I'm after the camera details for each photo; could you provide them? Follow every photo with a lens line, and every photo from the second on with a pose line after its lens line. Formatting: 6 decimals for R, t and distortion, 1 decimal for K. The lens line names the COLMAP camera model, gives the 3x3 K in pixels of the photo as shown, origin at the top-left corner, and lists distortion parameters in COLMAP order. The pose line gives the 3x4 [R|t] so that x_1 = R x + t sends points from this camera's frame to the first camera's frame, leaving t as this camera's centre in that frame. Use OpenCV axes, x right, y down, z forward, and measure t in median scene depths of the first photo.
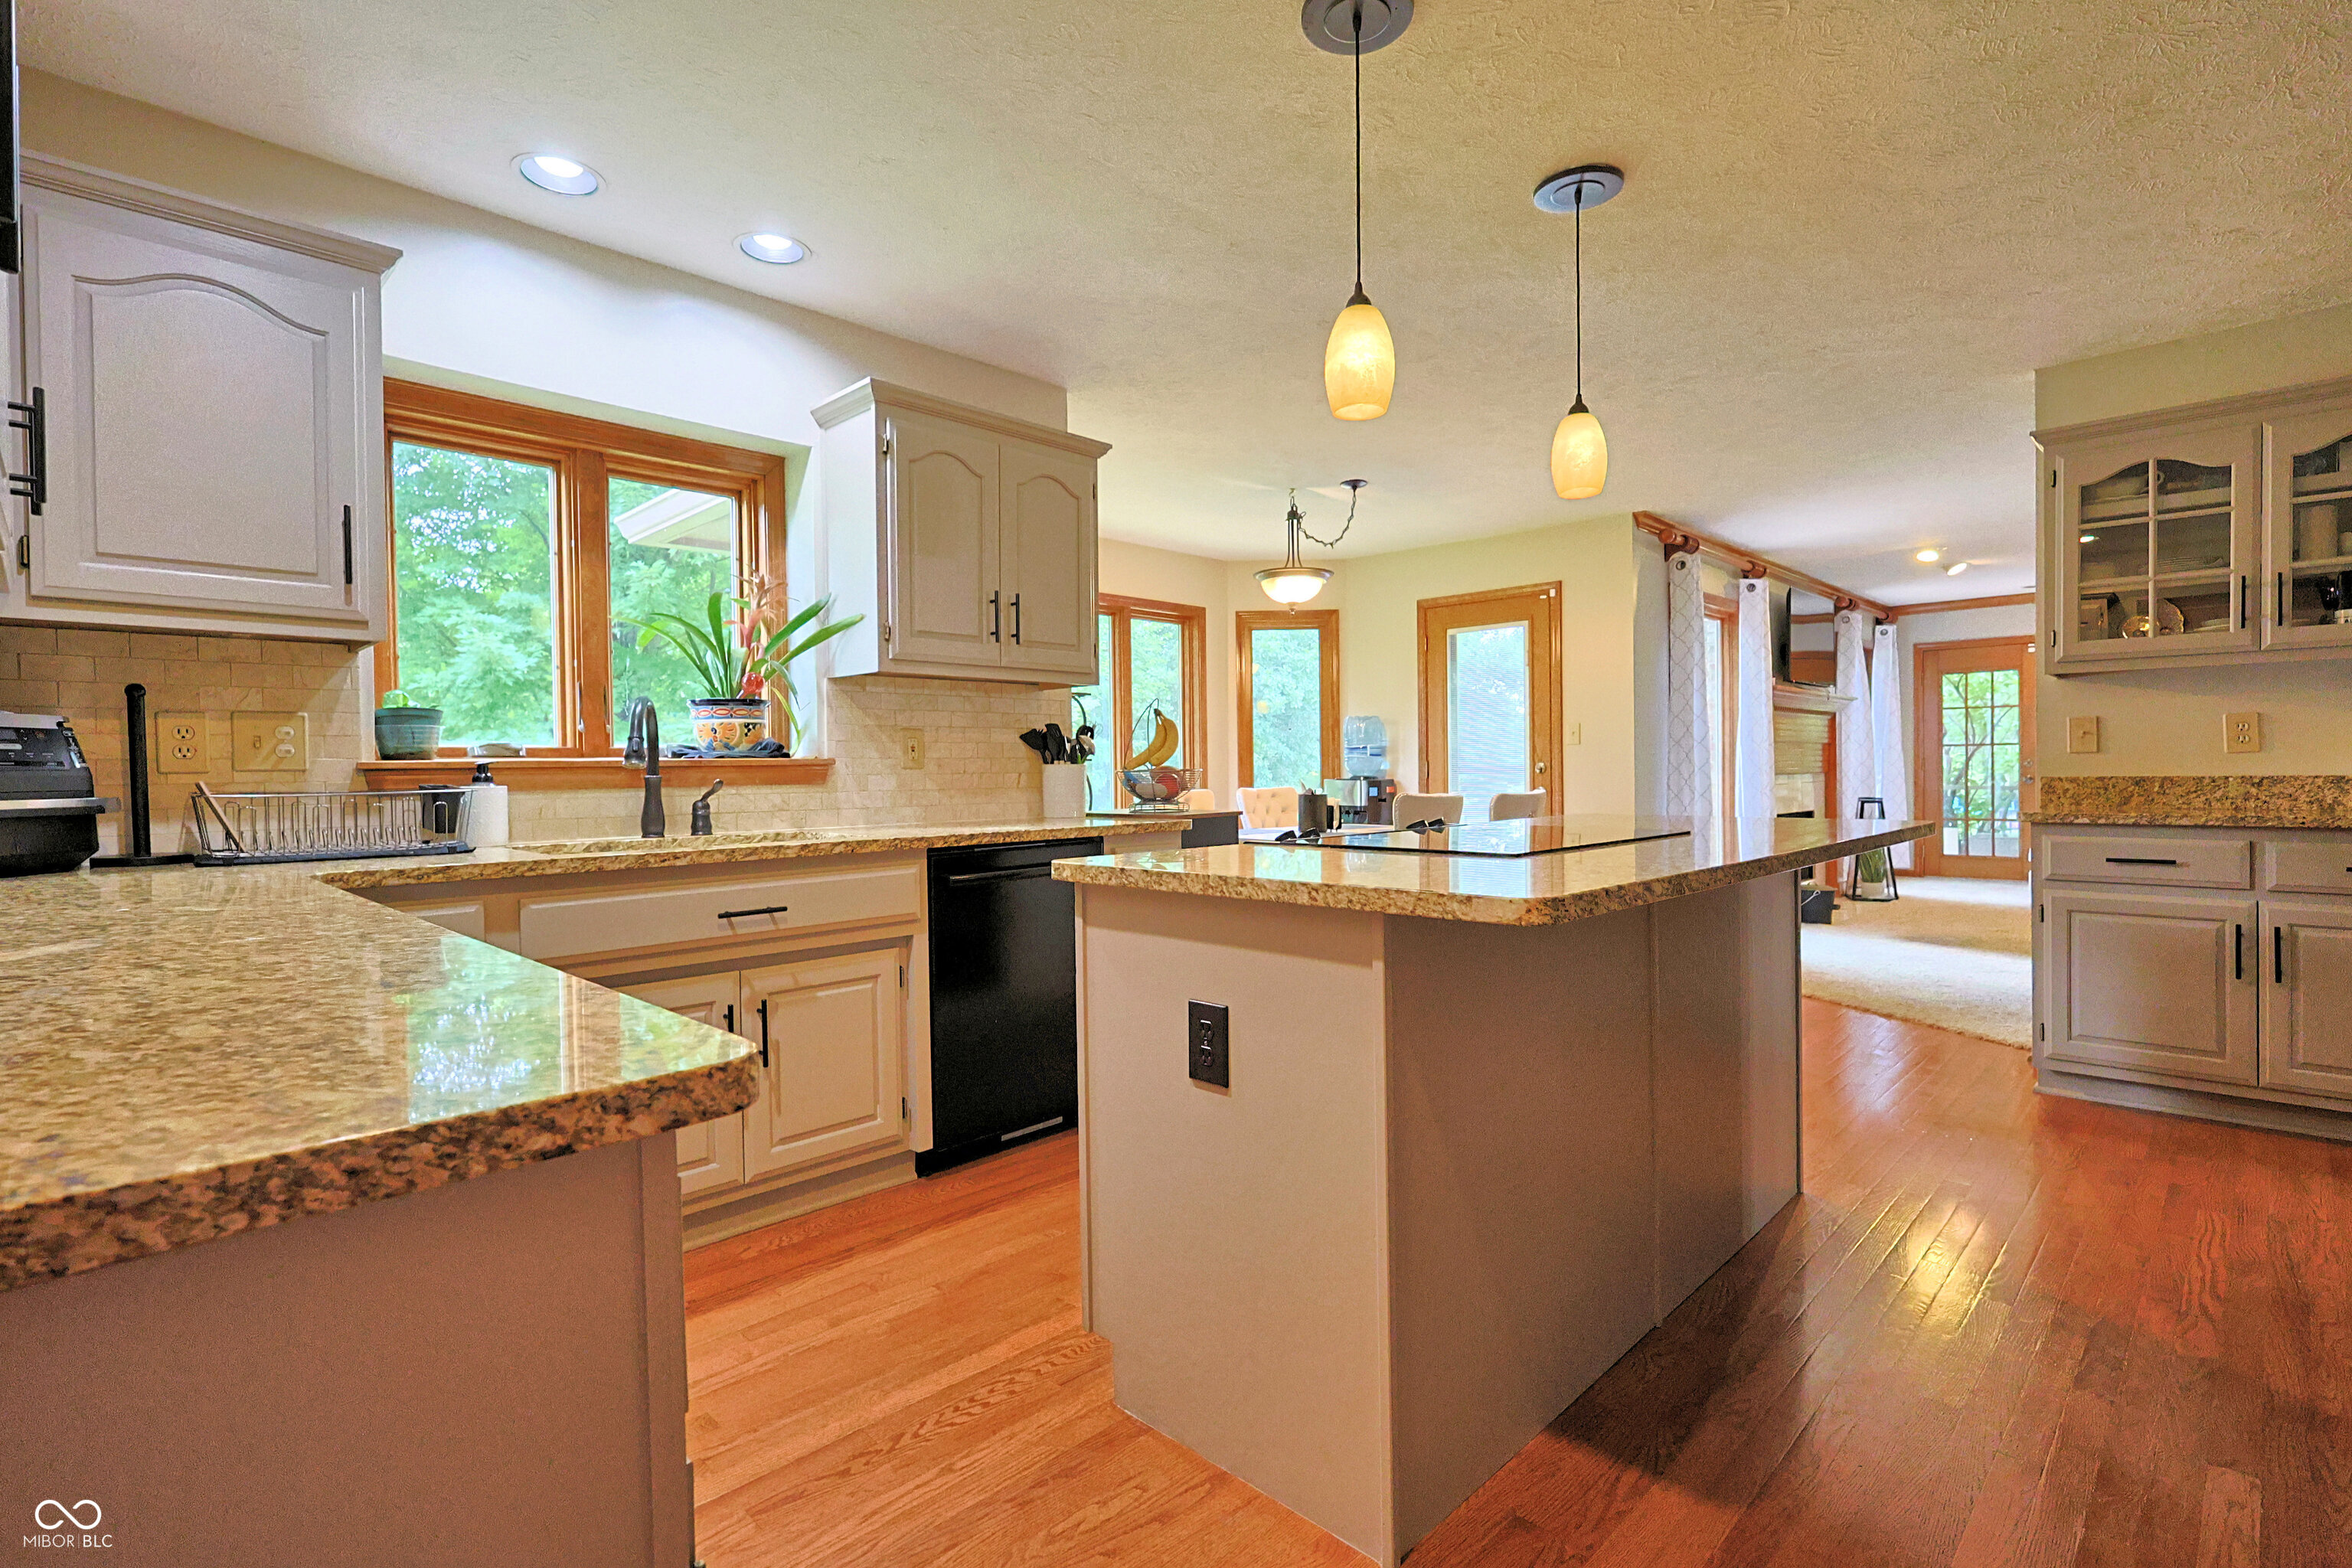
lens RADIAL K [[1102.4, 0, 1170.5], [0, 1102.4, 776.4], [0, 0, 1]] dist [0.001656, 0.000286]
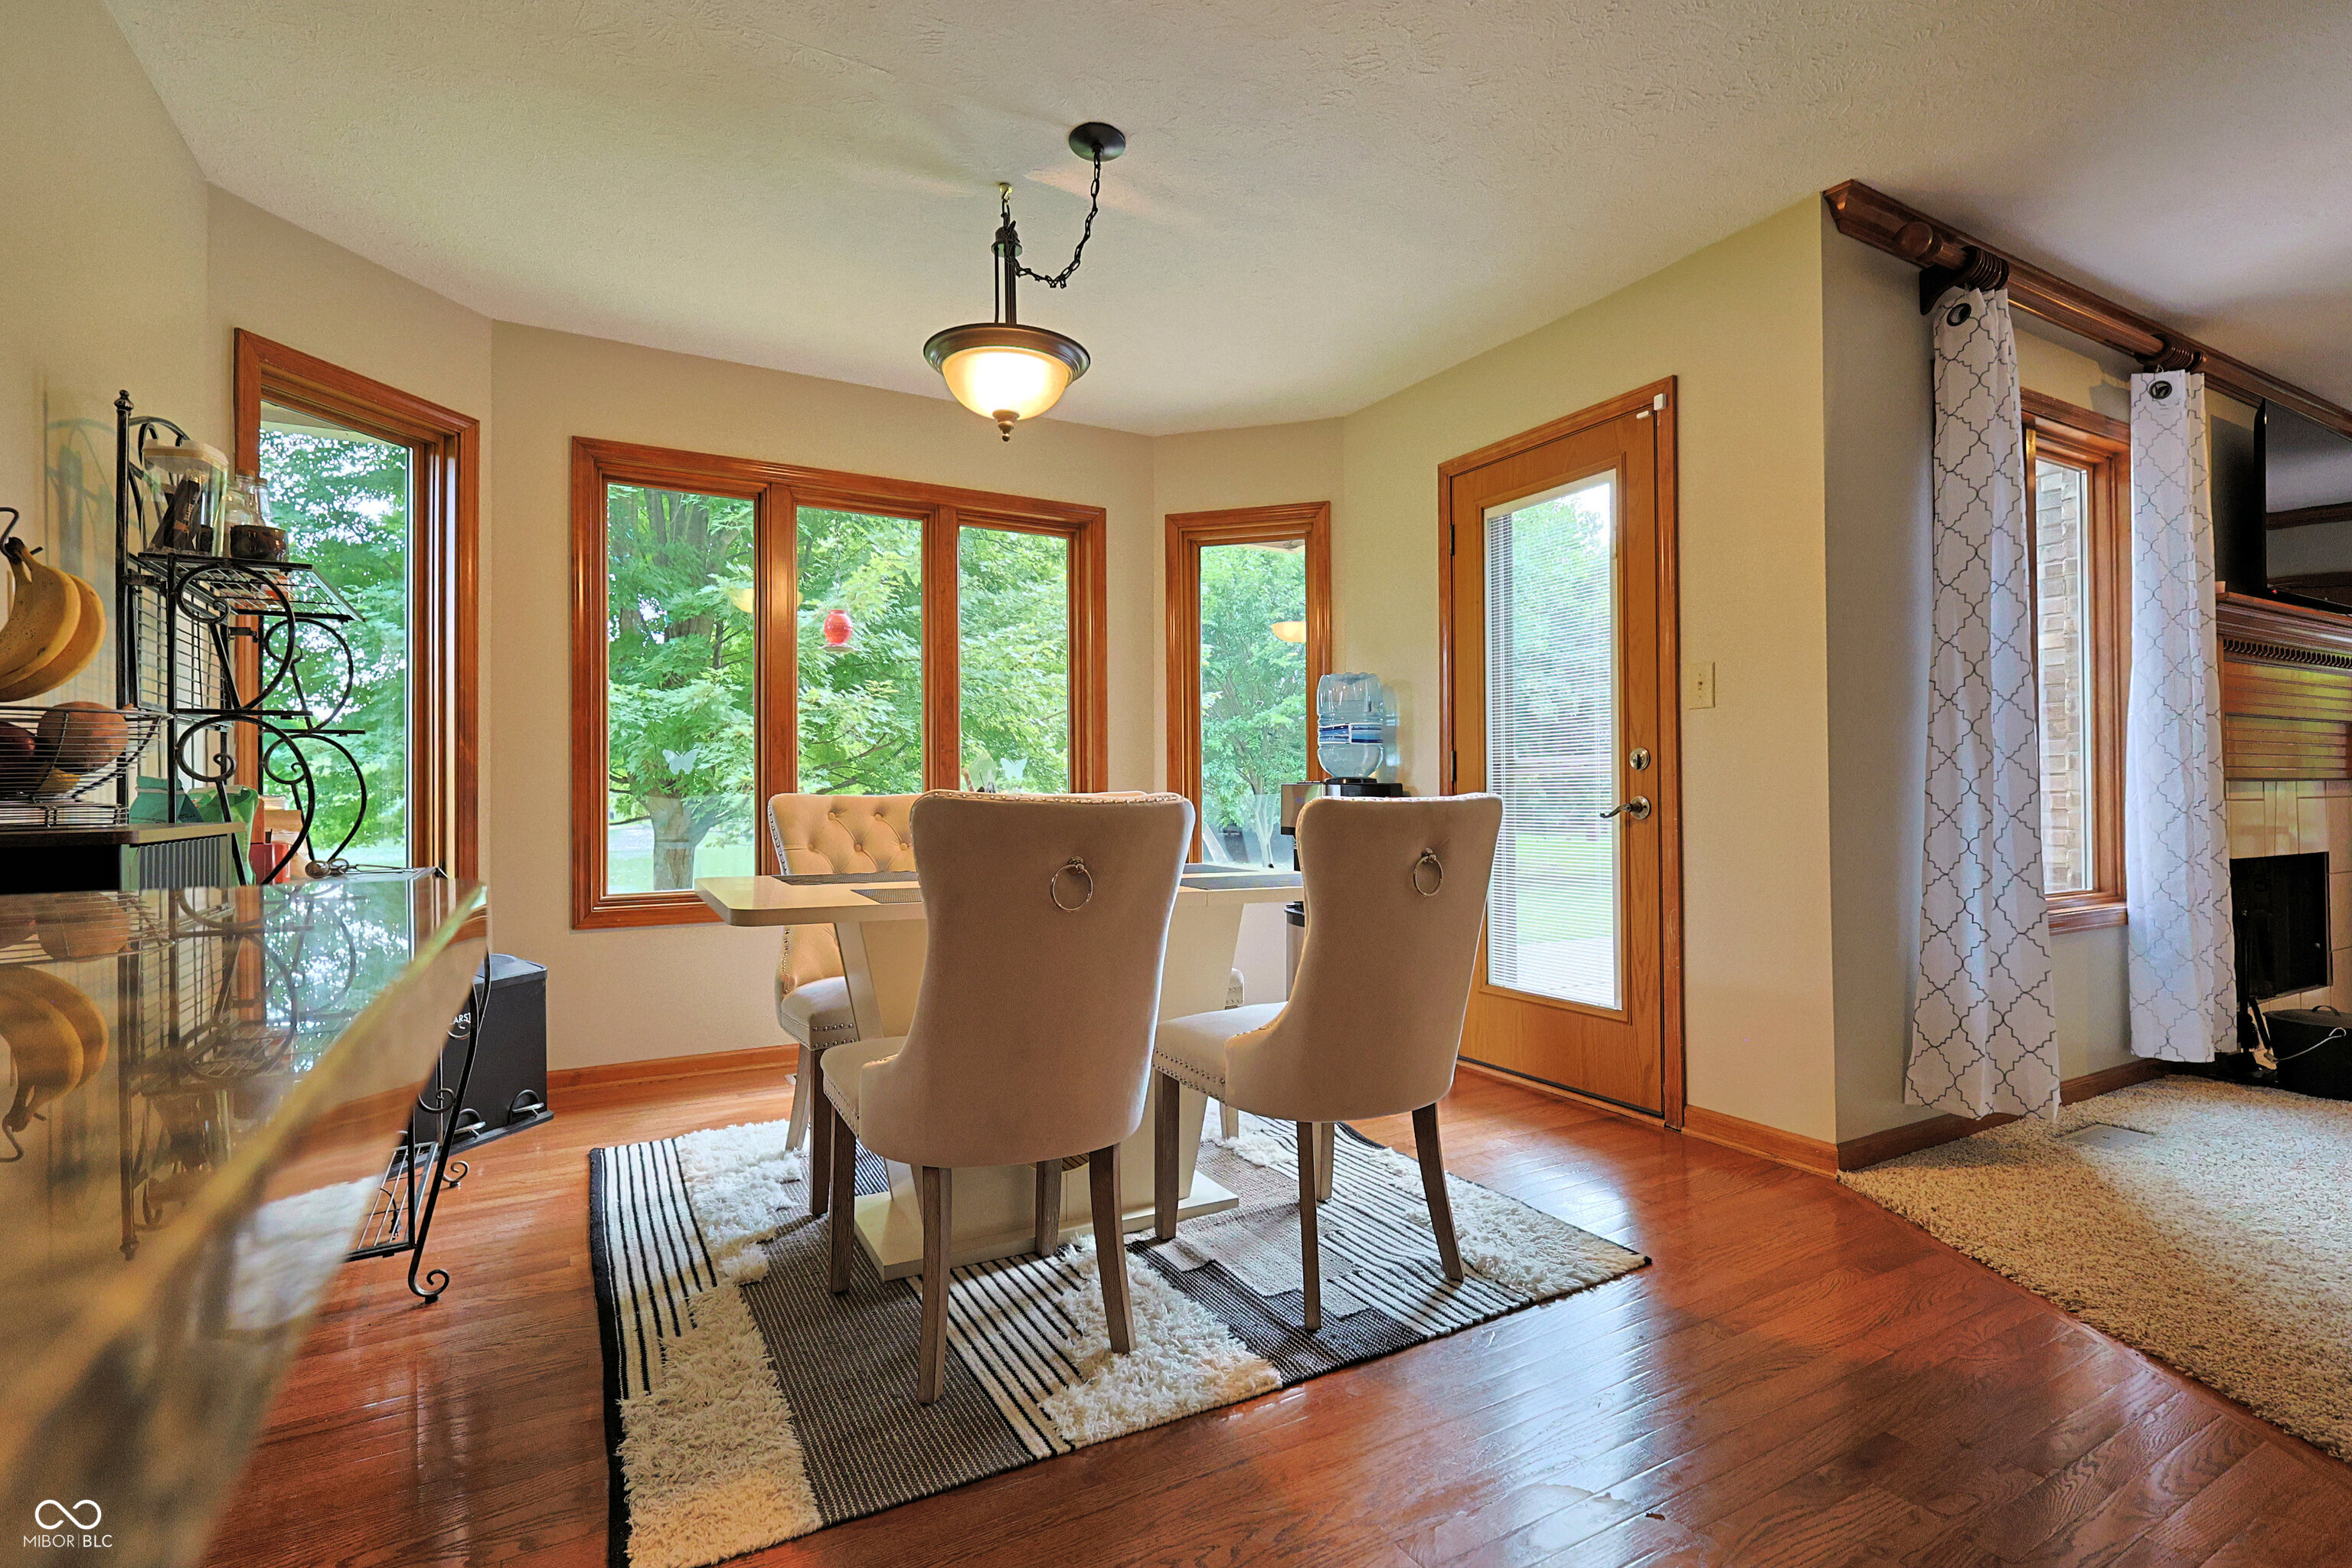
lens RADIAL K [[1102.4, 0, 1170.5], [0, 1102.4, 776.4], [0, 0, 1]] dist [0.001656, 0.000286]
pose [[0.960704, 0.000220, -0.277574, 0.246135], [-0.005493, 0.999819, -0.018220, 0.009988], [0.277519, 0.019029, 0.960532, 0.421484]]
